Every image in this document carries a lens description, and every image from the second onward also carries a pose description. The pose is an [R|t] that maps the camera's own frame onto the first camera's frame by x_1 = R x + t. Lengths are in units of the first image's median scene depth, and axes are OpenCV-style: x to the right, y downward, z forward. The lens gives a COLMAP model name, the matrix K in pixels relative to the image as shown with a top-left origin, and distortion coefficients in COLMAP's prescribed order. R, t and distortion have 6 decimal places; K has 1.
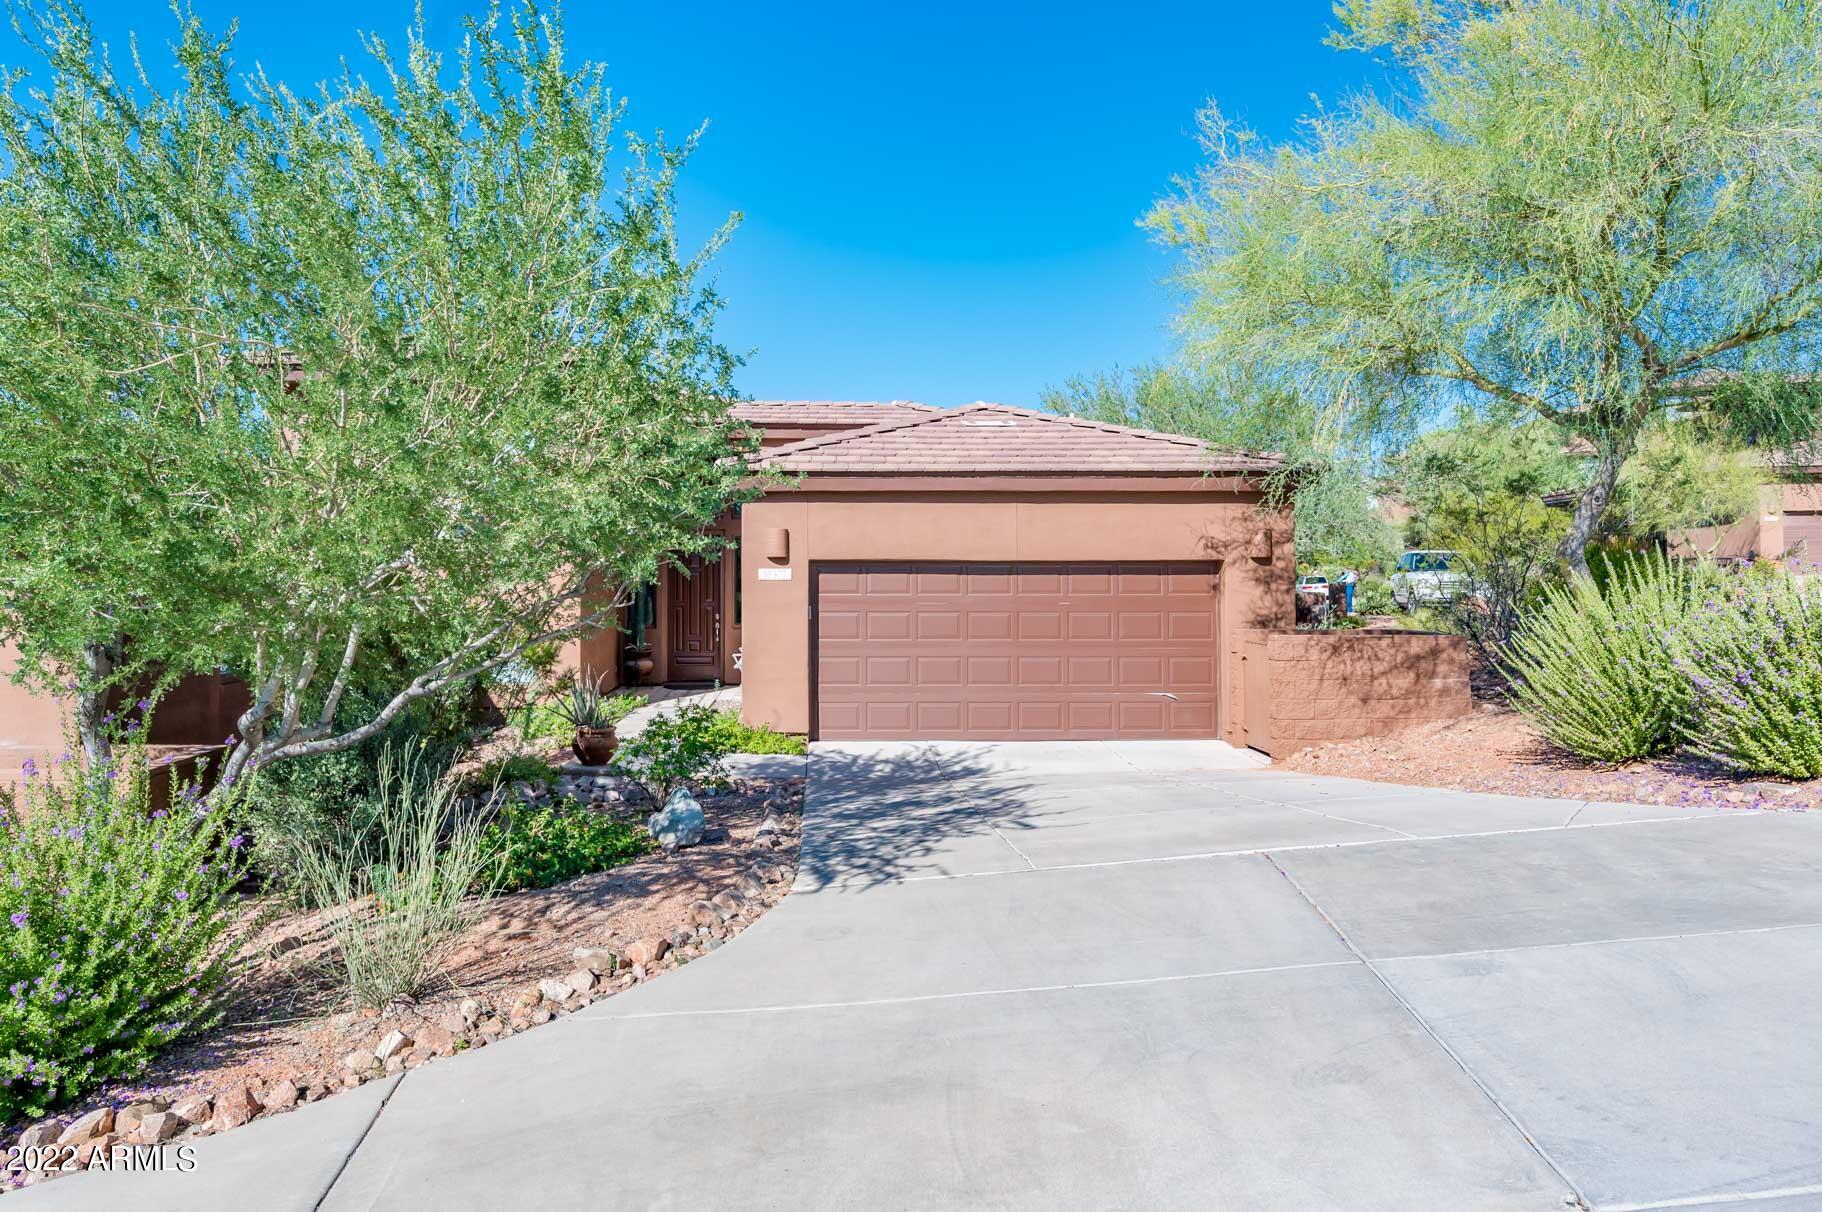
lens RADIAL K [[1307.4, 0, 876.0], [0, 1307.4, 559.4], [0, 0, 1]] dist [0.001337, 0.002596]
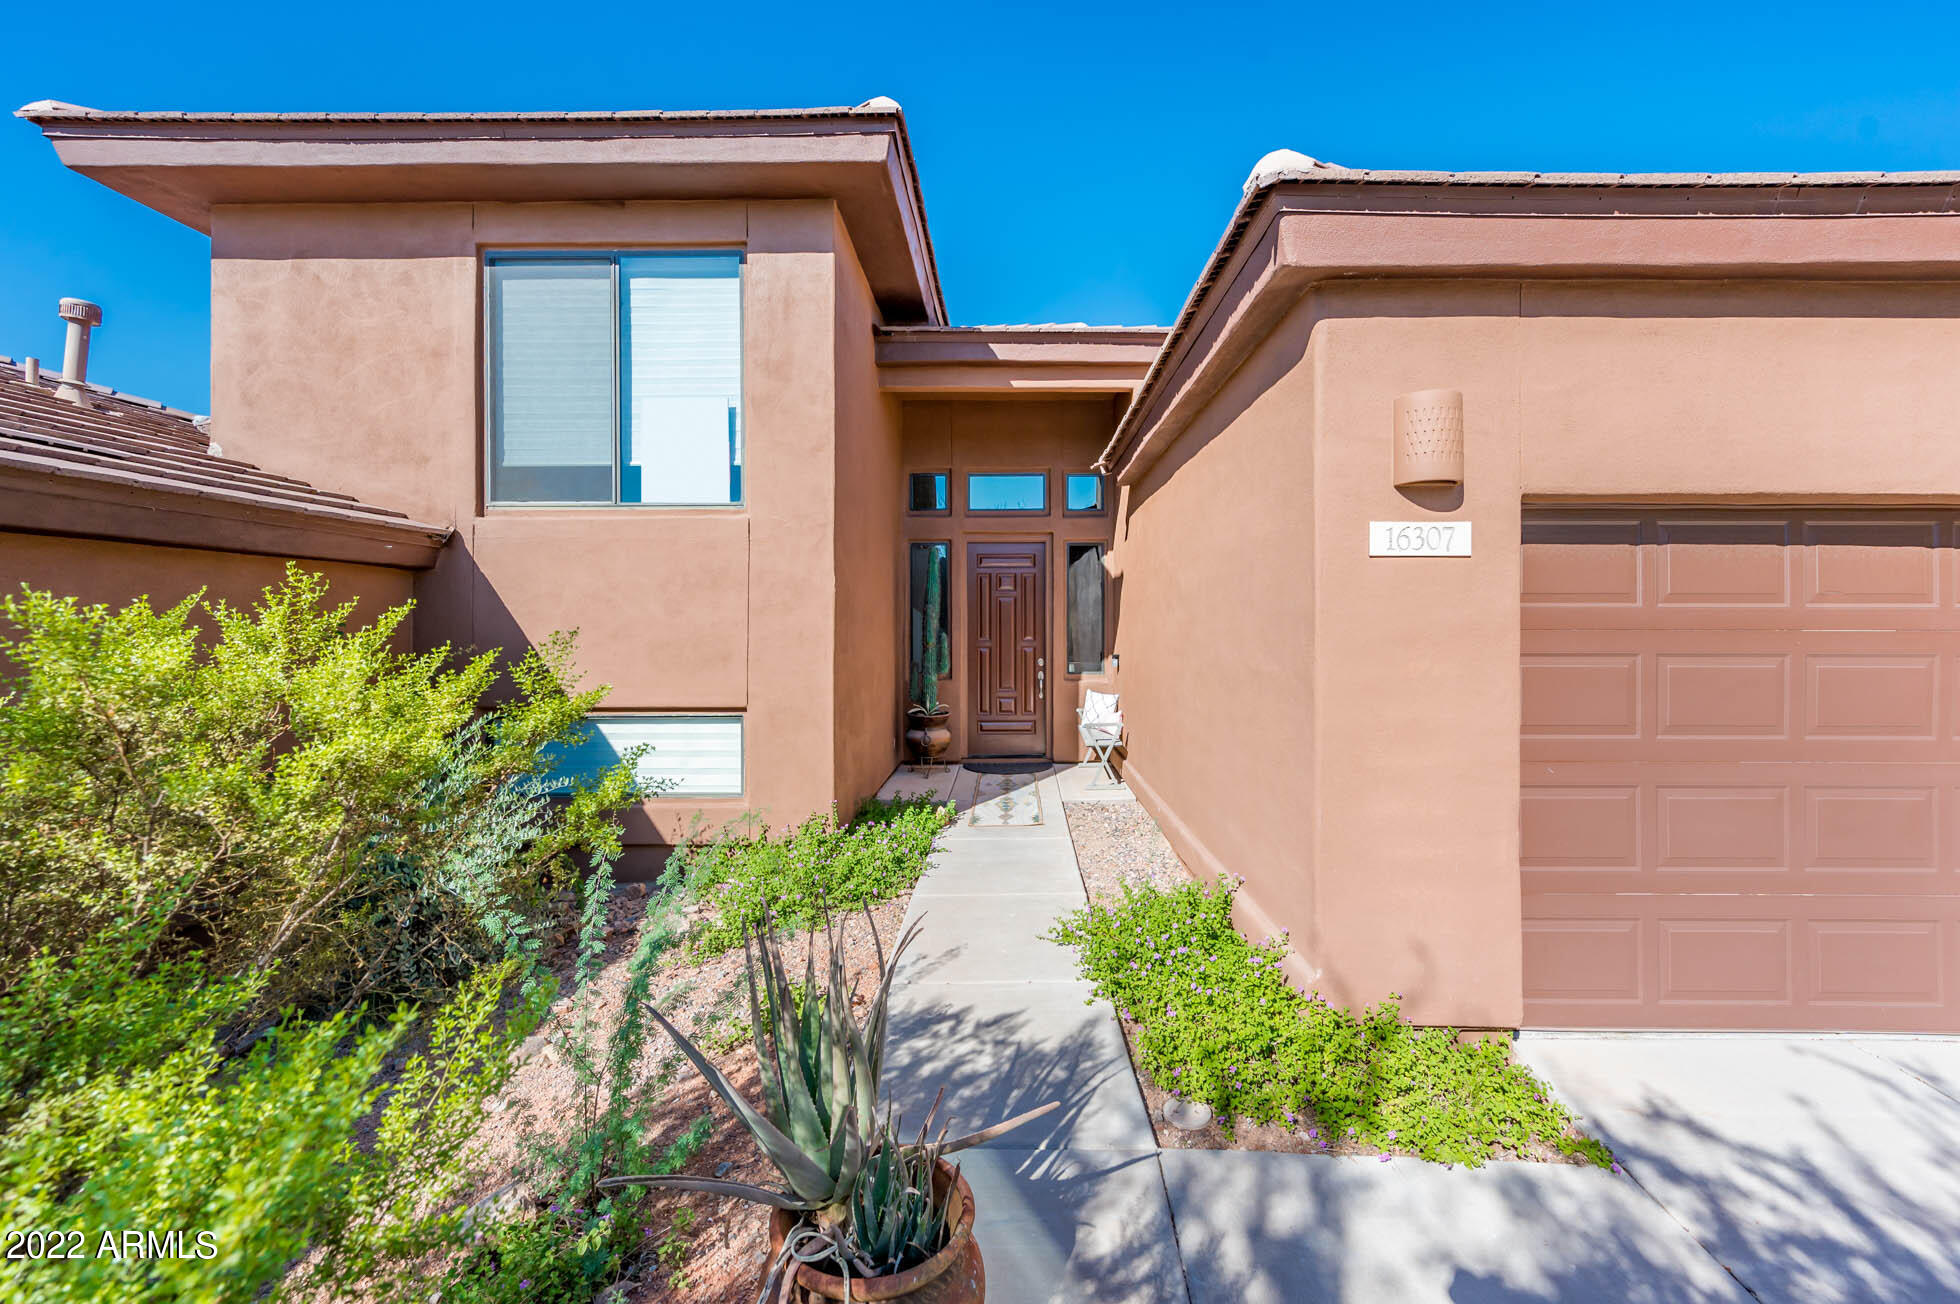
lens RADIAL K [[792.1, 0, 982.9], [0, 792.1, 641.2], [0, 0, 1]] dist [-0.002684, -0.000072]
pose [[0.999029, 0.002428, -0.043981, -0.179633], [-0.001623, 0.999831, 0.018313, 0.034192], [0.044018, -0.018224, 0.998864, 0.797331]]
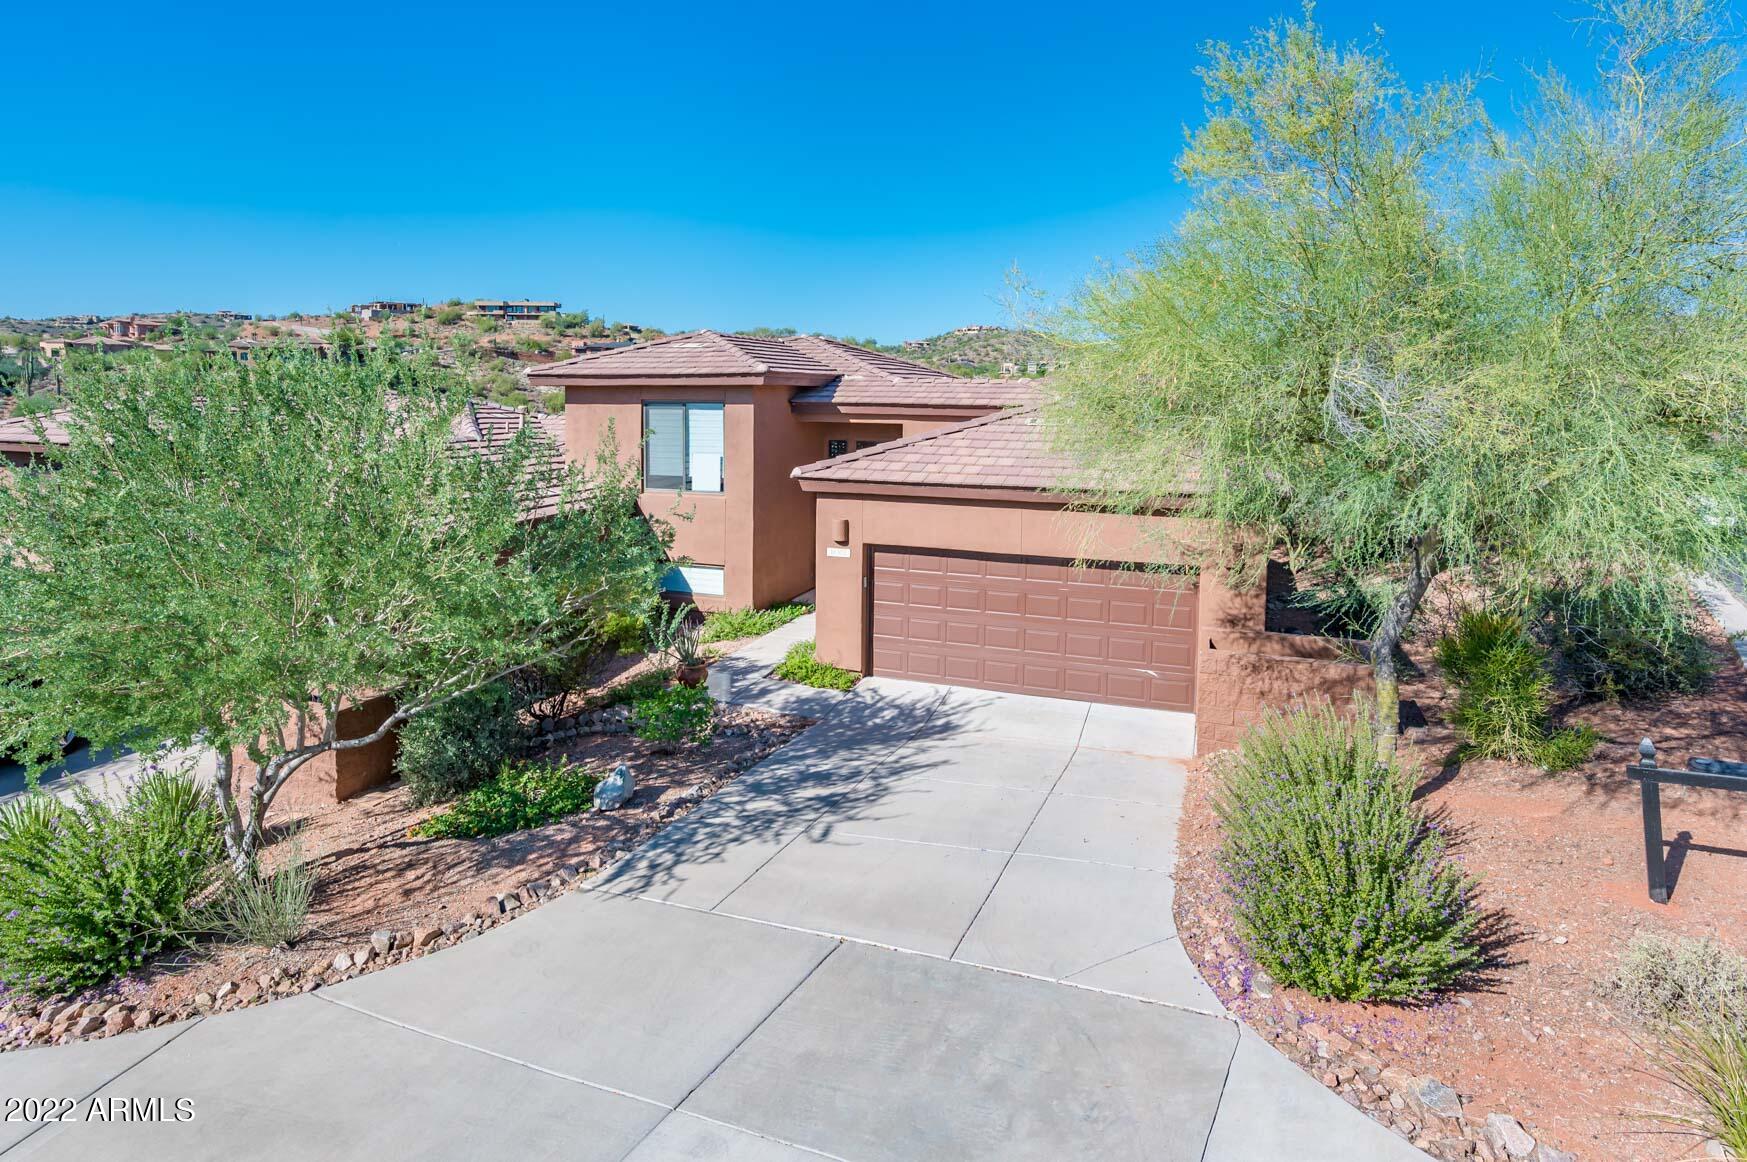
lens RADIAL K [[1040.7, 0, 872.2], [0, 1040.7, 452.7], [0, 0, 1]] dist [-0.000784, 0.003502]
pose [[0.920807, 0.041190, -0.387837, 0.362974], [-0.007610, 0.996116, 0.087723, -0.183977], [0.389944, -0.077824, 0.917544, 0.041433]]
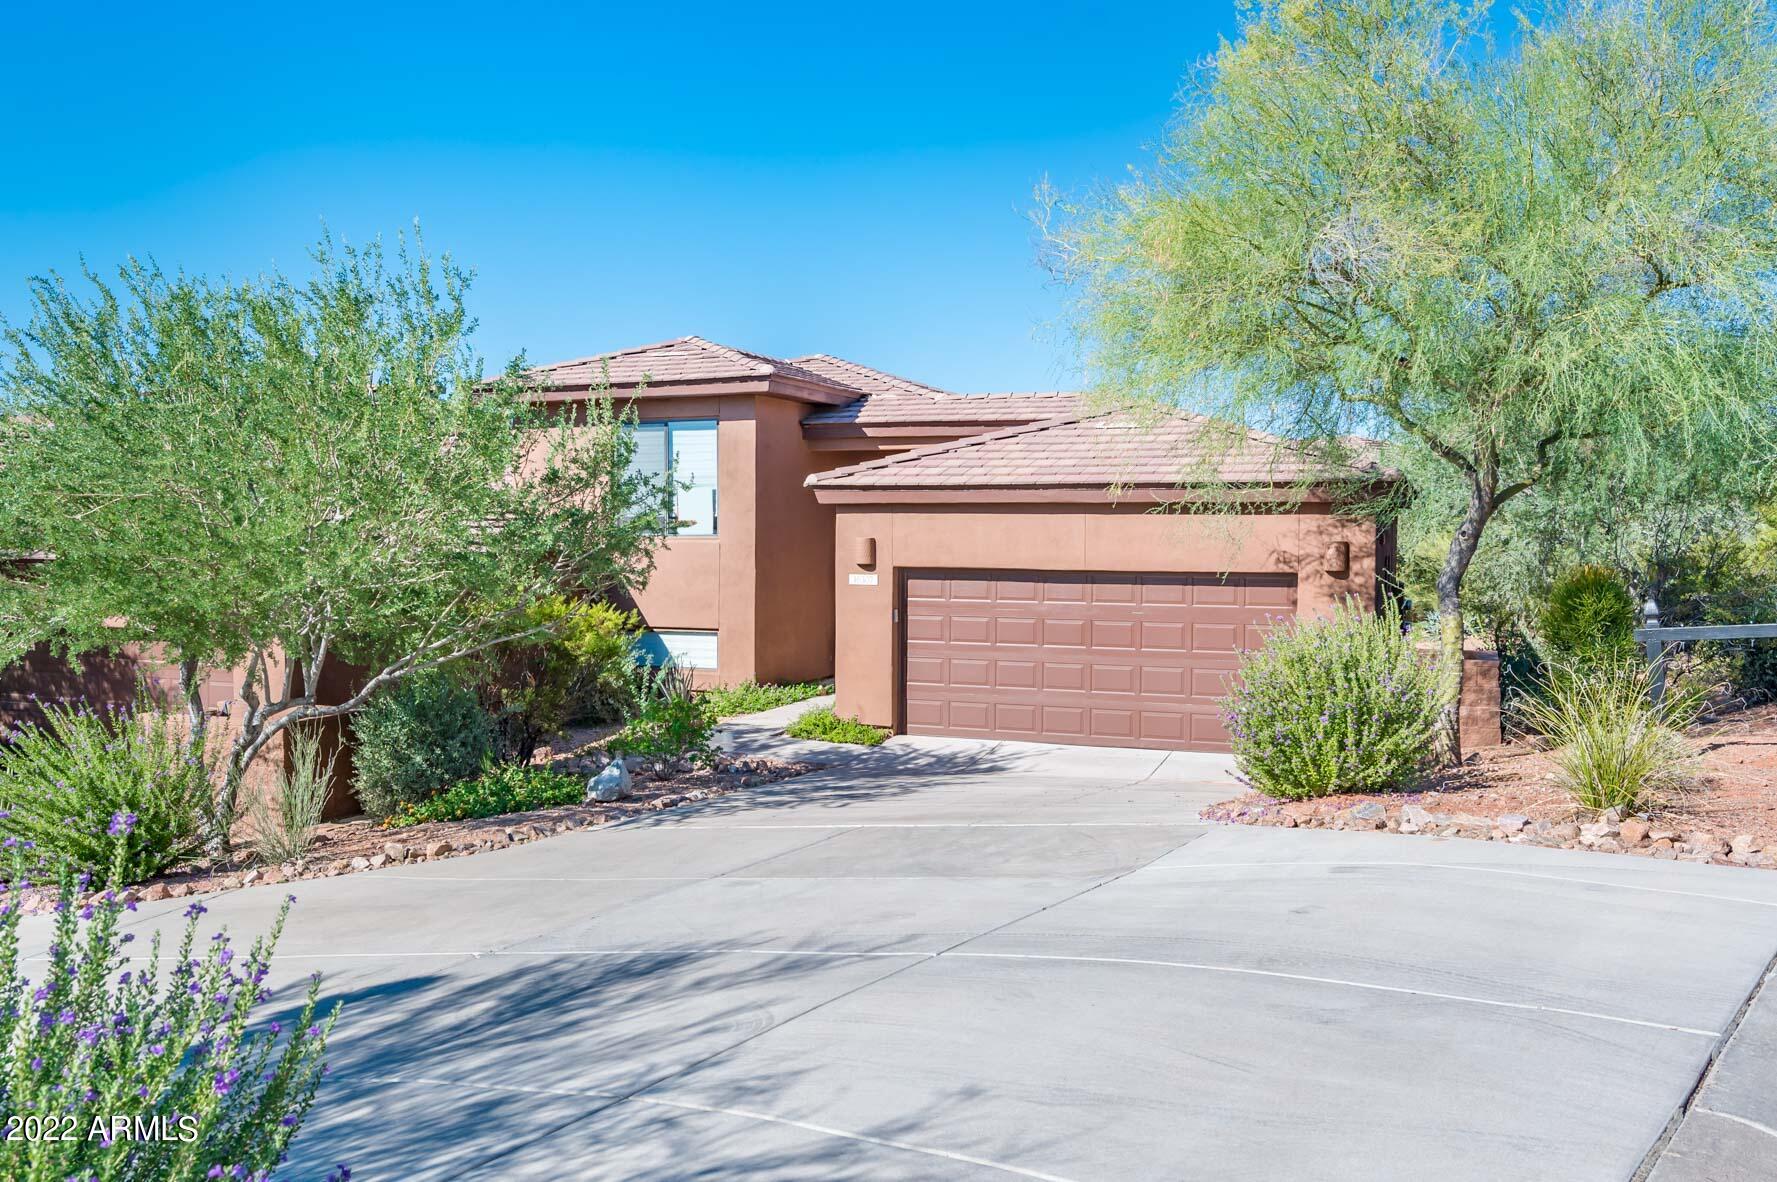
lens RADIAL K [[1681.8, 0, 890.4], [0, 1681.8, 606.4], [0, 0, 1]] dist [-0.030944, 0.000000]
pose [[0.912222, 0.028849, -0.408679, 0.514632], [-0.002955, 0.997955, 0.063850, -0.055687], [0.409685, -0.057038, 0.910442, -0.266586]]
